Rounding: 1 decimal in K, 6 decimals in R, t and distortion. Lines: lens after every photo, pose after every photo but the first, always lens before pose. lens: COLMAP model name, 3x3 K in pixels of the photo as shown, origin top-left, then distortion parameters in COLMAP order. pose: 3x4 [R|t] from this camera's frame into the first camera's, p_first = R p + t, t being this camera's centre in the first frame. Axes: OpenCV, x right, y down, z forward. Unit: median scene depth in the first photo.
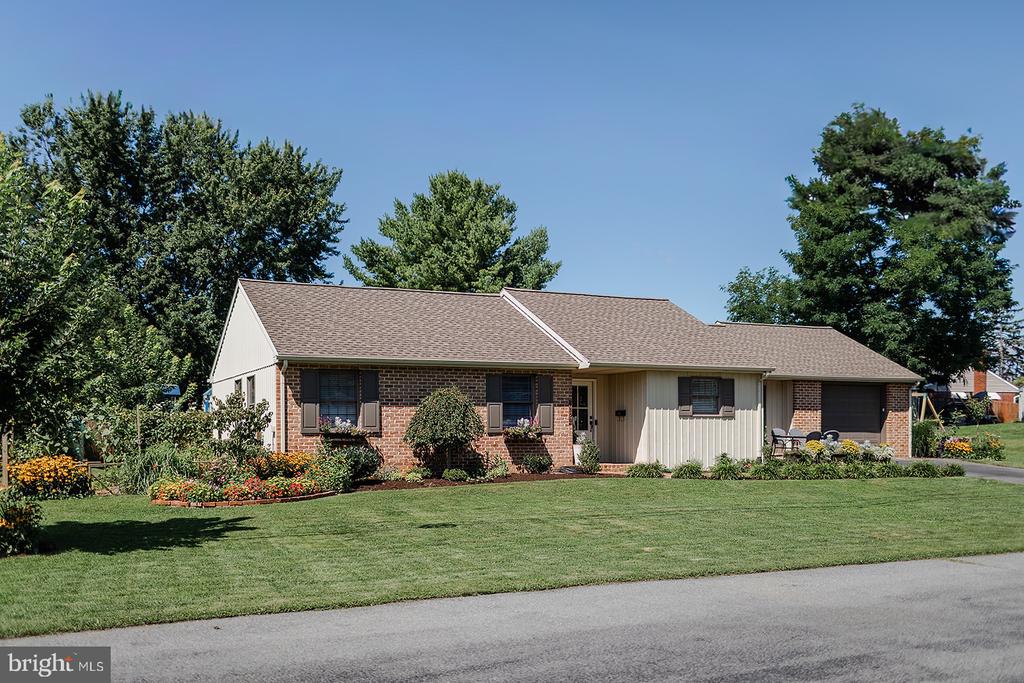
lens RADIAL K [[961.9, 0, 512.0], [0, 961.9, 341.5], [0, 0, 1]] dist [0.003519, 0.006588]
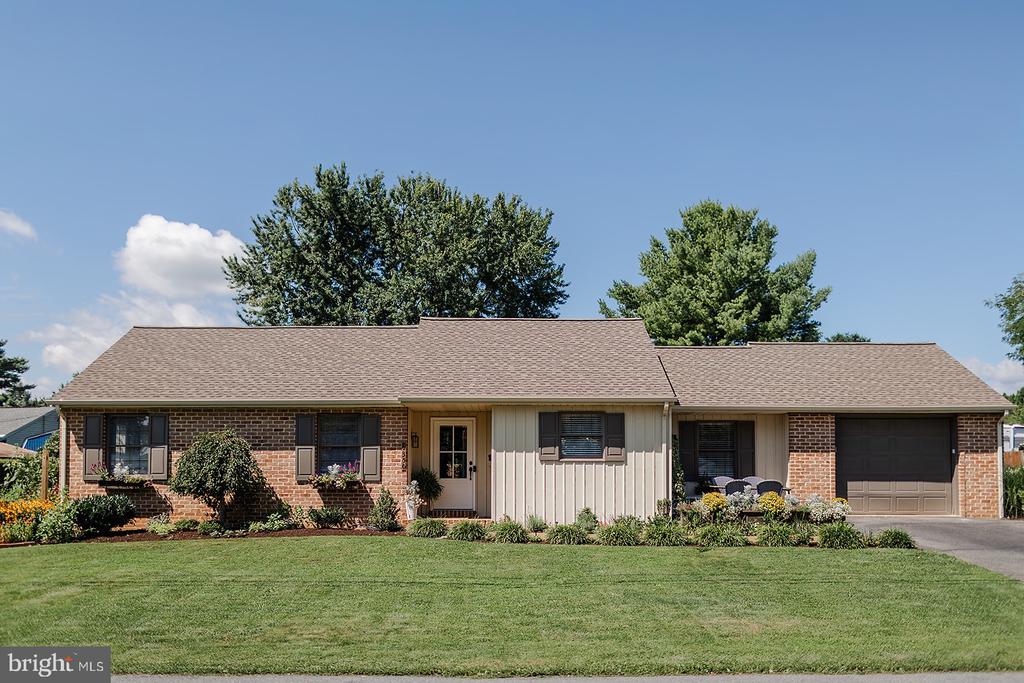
lens RADIAL K [[961.9, 0, 512.0], [0, 961.9, 341.5], [0, 0, 1]] dist [0.003519, 0.006588]
pose [[0.906399, -0.057095, -0.418547, 0.479580], [0.036043, 0.997663, -0.058041, 0.022807], [0.420882, 0.037523, 0.906339, 0.244123]]
